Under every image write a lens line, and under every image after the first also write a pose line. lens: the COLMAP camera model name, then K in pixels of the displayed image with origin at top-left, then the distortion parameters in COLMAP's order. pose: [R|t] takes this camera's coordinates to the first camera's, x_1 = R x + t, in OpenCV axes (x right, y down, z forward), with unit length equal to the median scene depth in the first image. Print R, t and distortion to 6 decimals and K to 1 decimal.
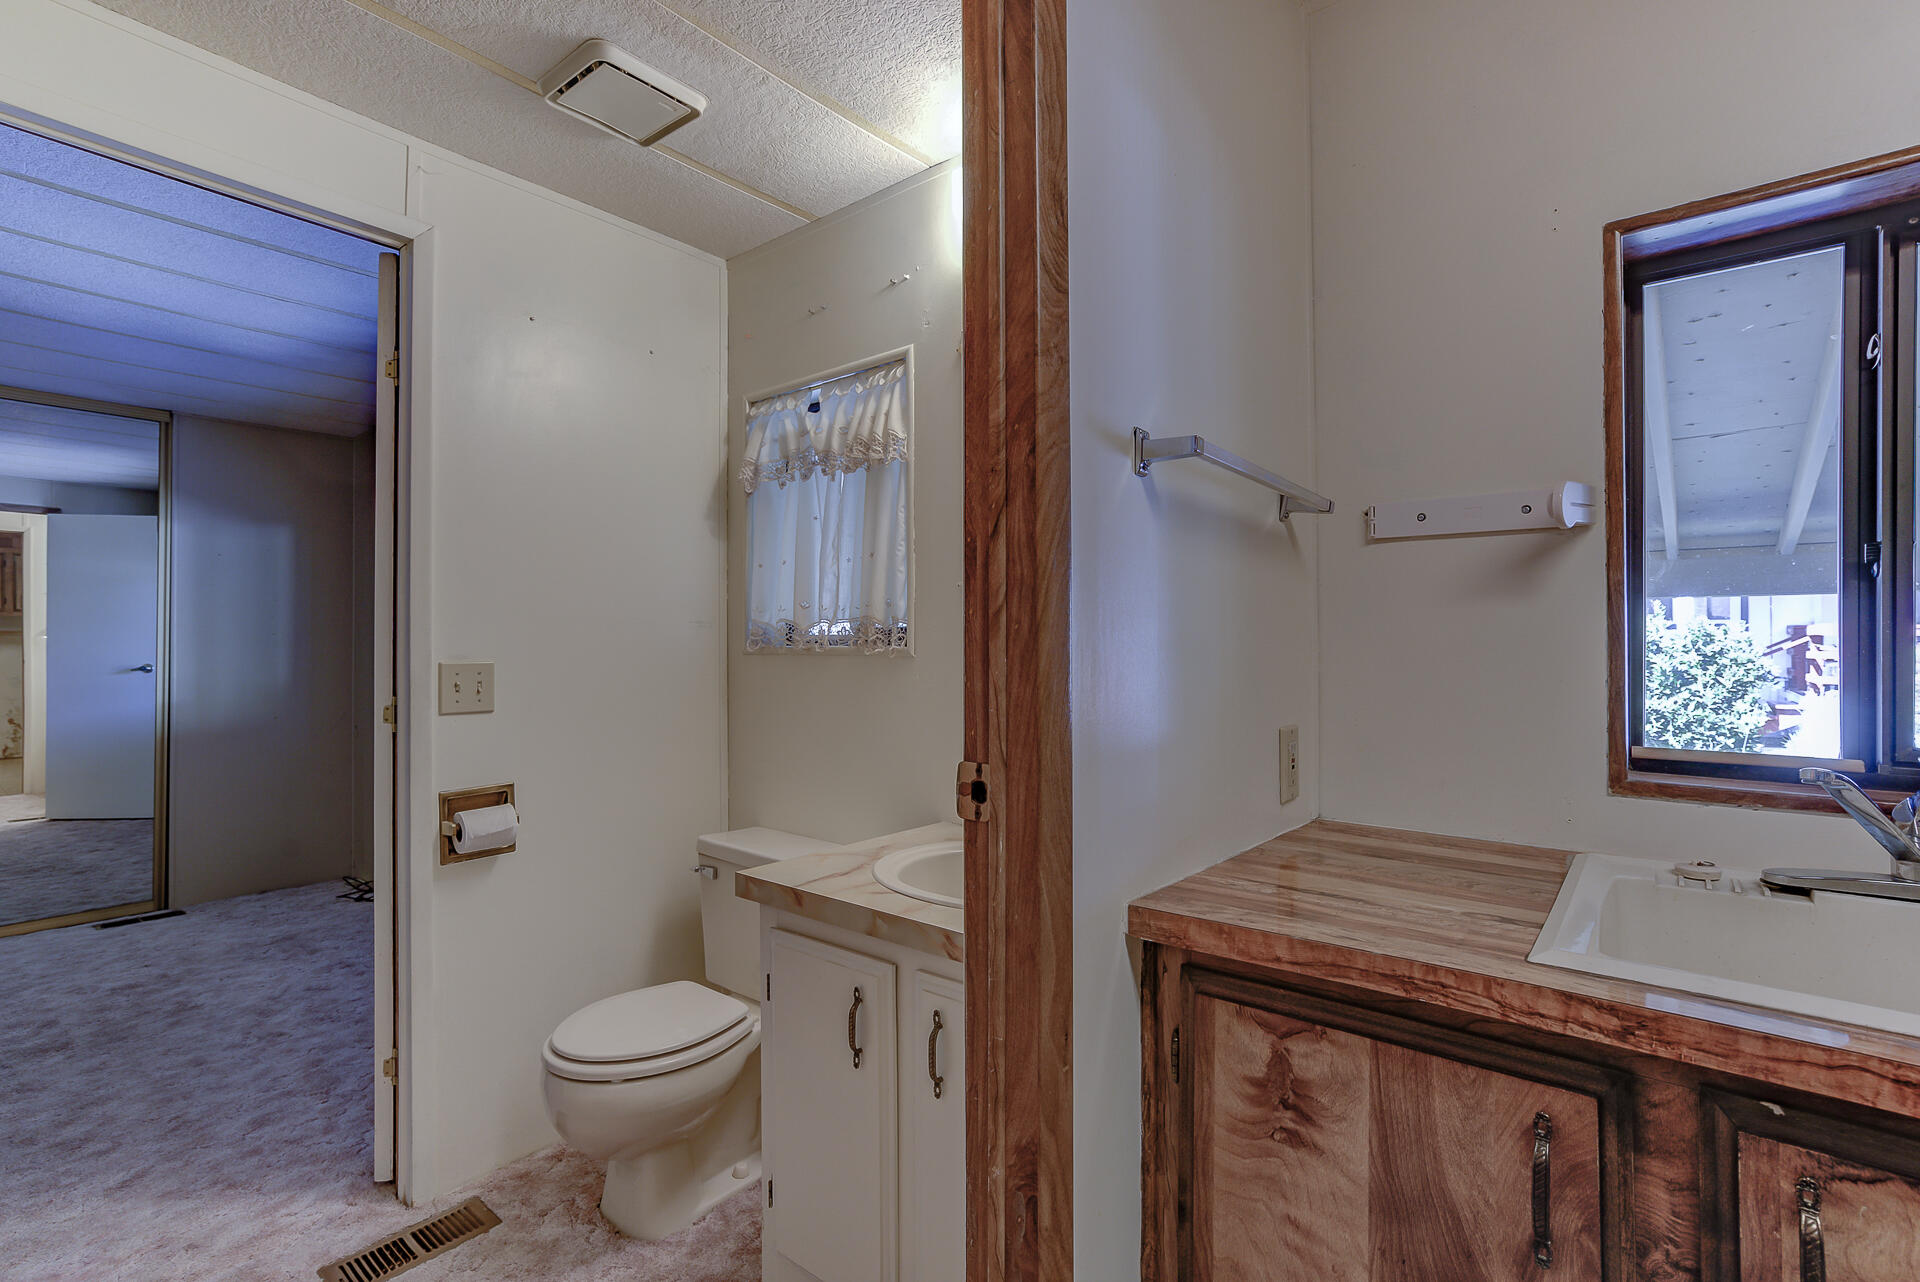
lens RADIAL K [[877.0, 0, 960.0], [0, 877.0, 641.0], [0, 0, 1]] dist [-0.036786, 0.021688]
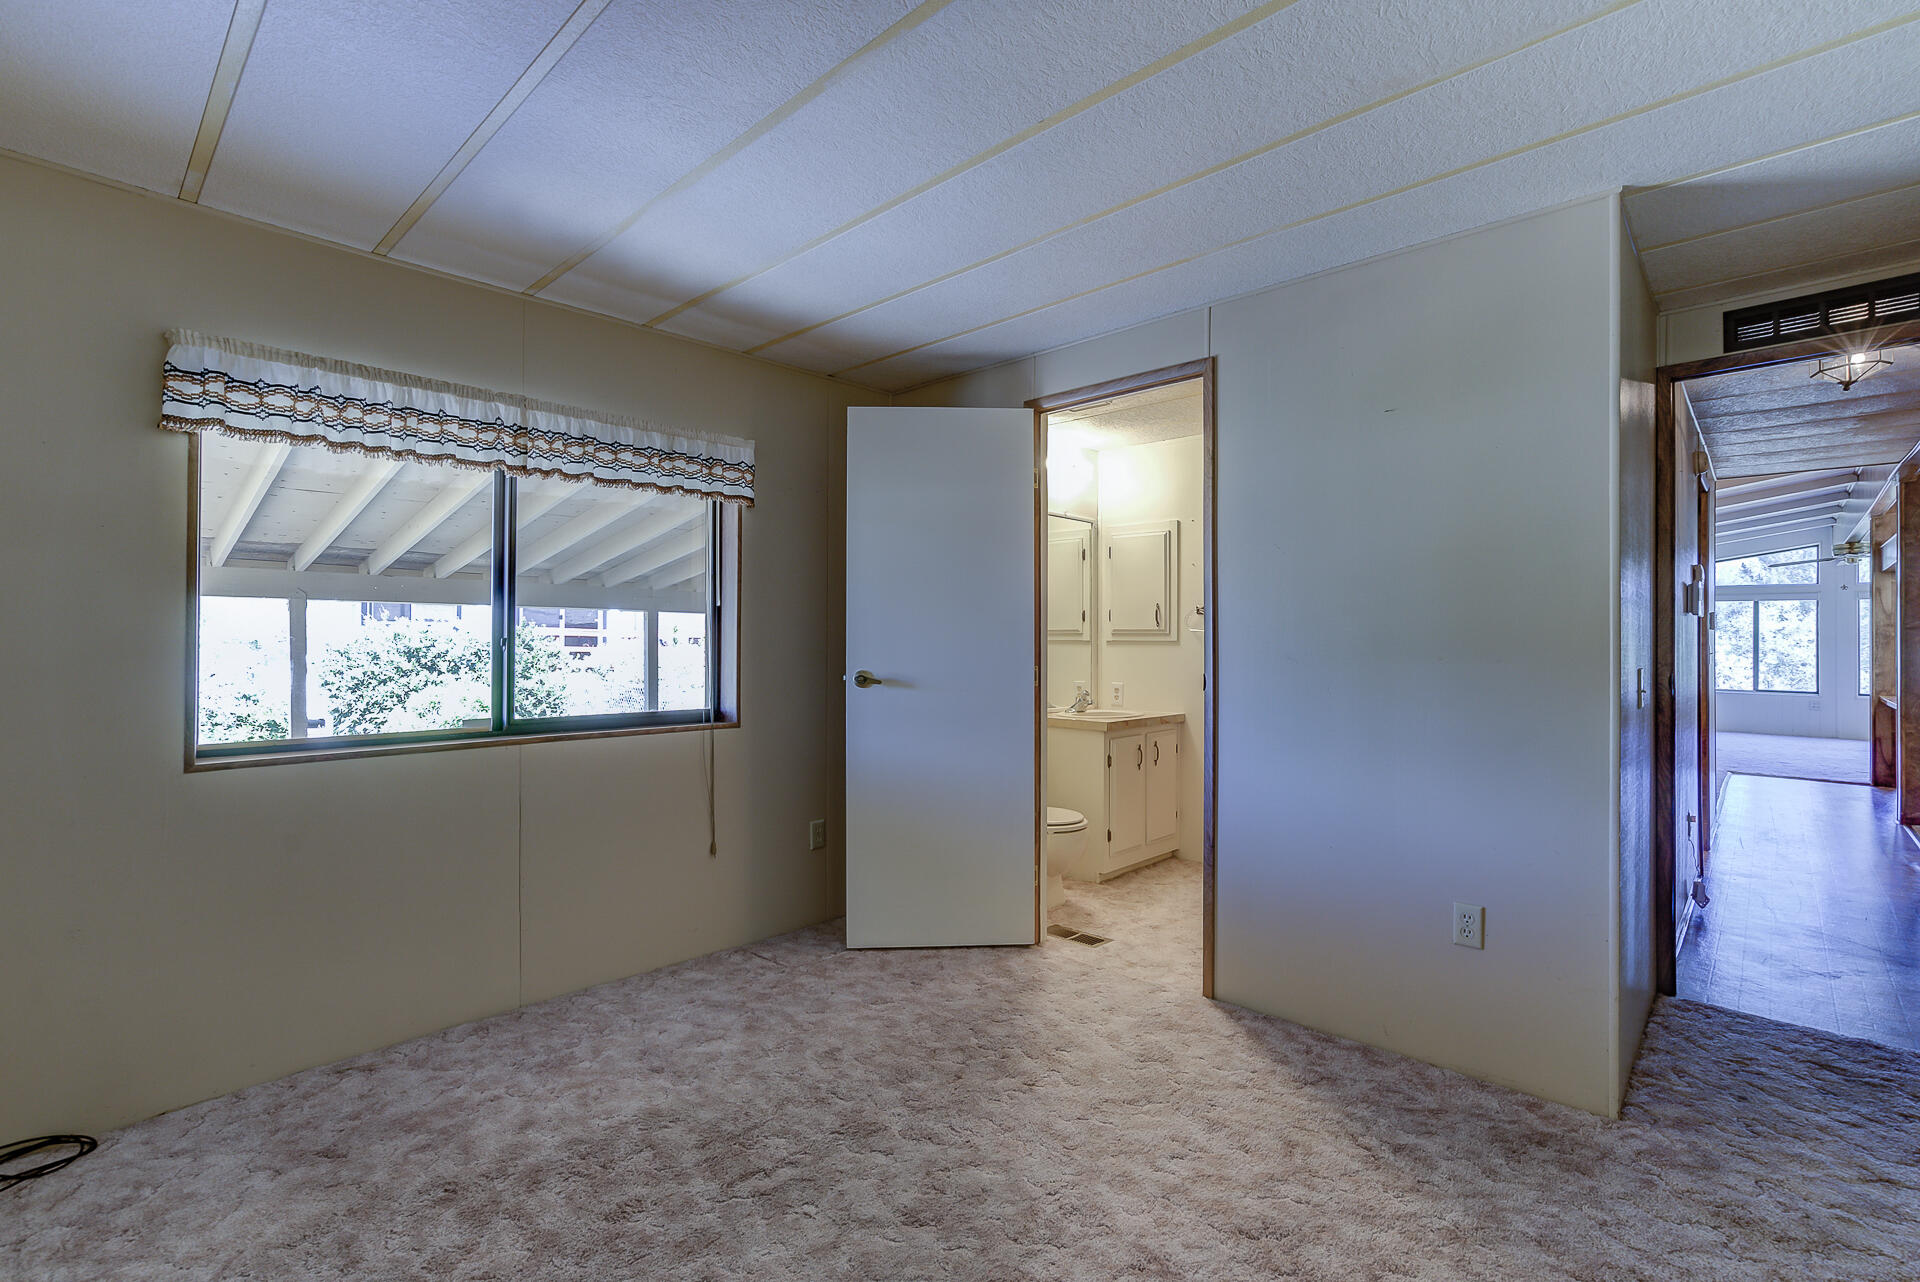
lens RADIAL K [[877.0, 0, 960.0], [0, 877.0, 641.0], [0, 0, 1]] dist [-0.036786, 0.021688]
pose [[0.083128, 0.003482, 0.996533, -1.499935], [-0.002704, 0.999991, -0.003268, 0.016746], [-0.996535, -0.002423, 0.083136, 0.622846]]
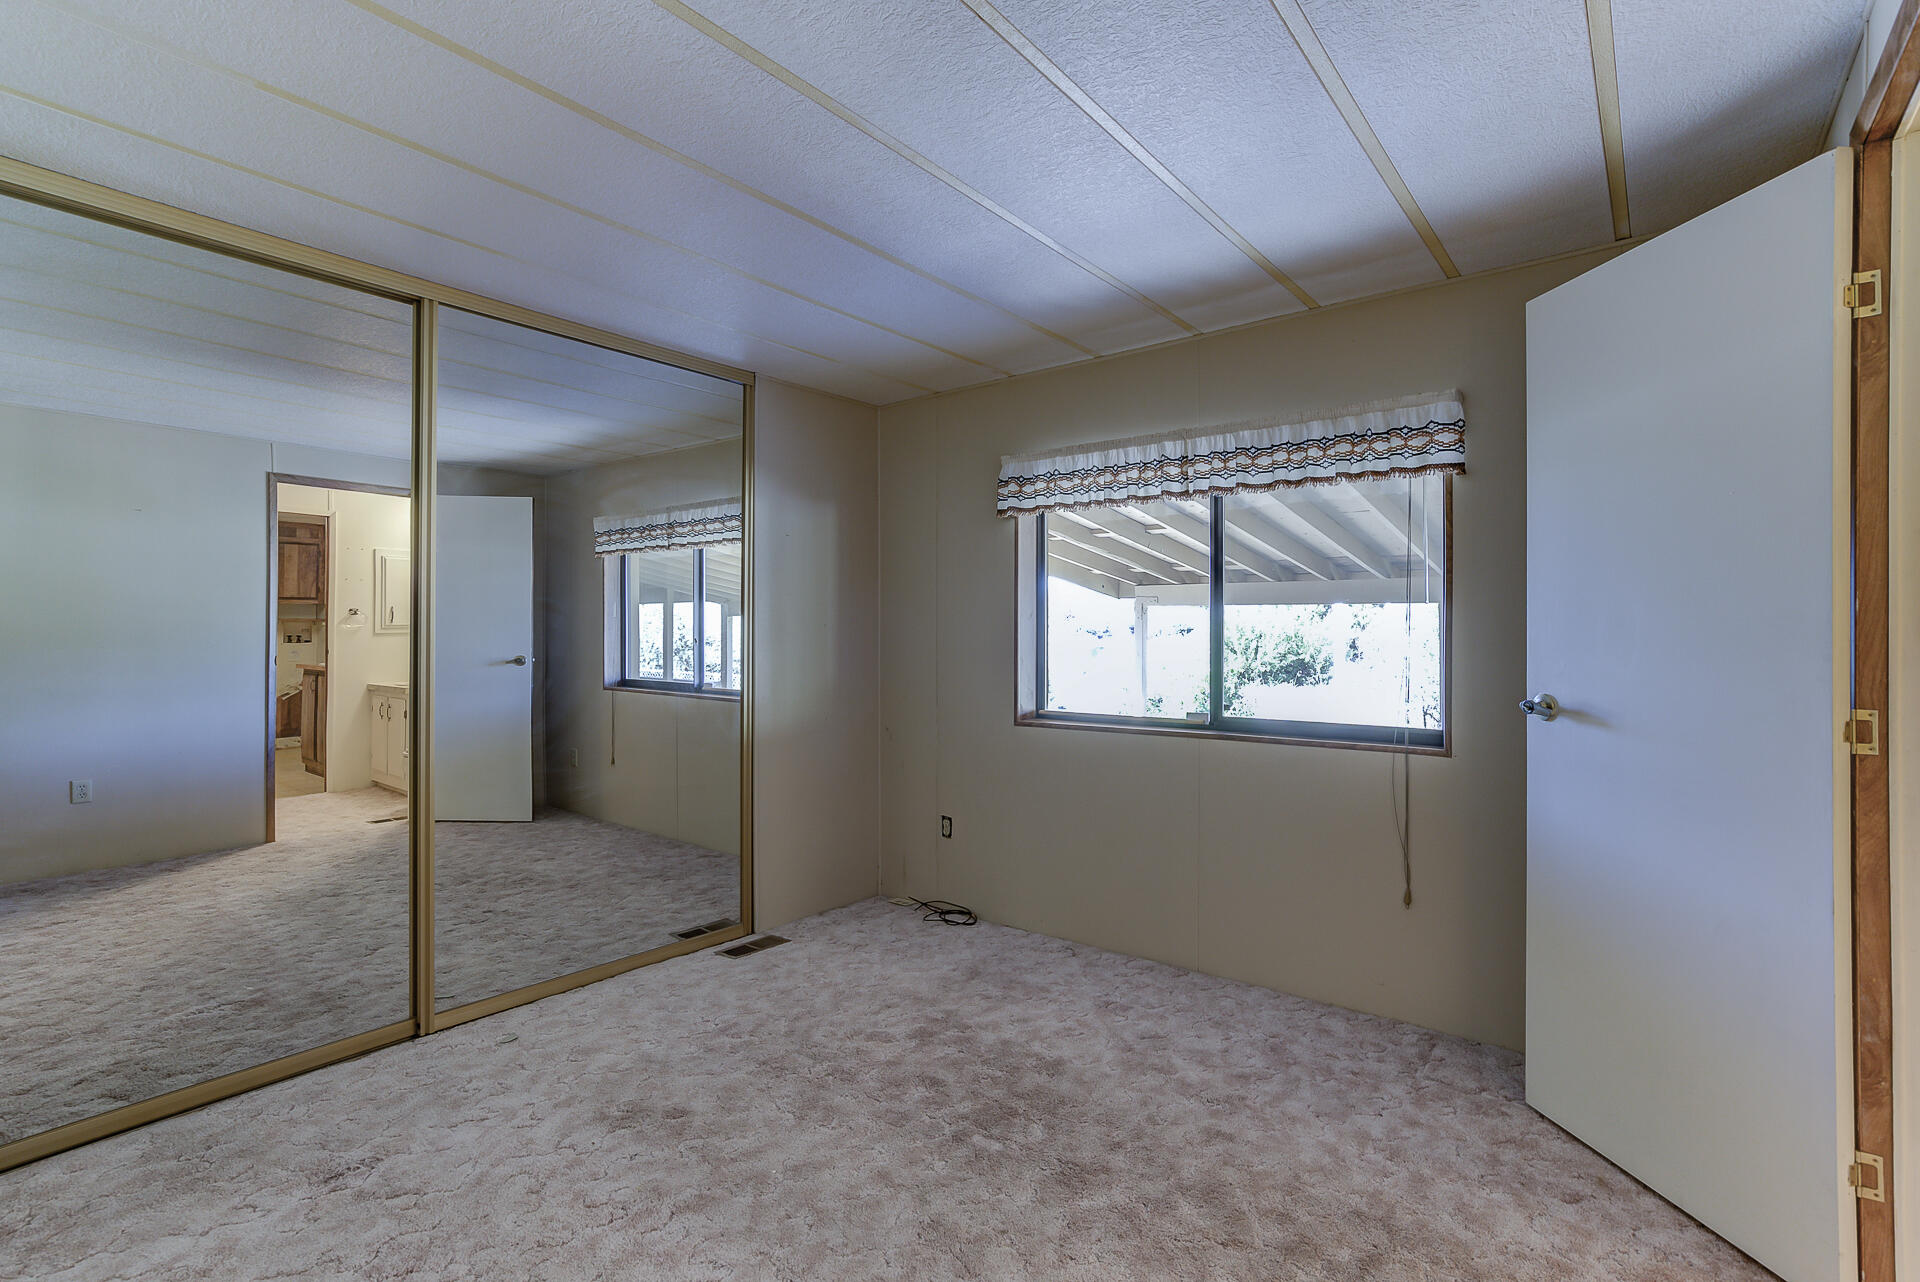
lens RADIAL K [[877.0, 0, 960.0], [0, 877.0, 641.0], [0, 0, 1]] dist [-0.036786, 0.021688]
pose [[0.999981, 0.006134, 0.000921, -0.918025], [-0.006138, 0.999972, 0.004373, 0.007075], [-0.000894, -0.004378, 0.999990, 0.135491]]
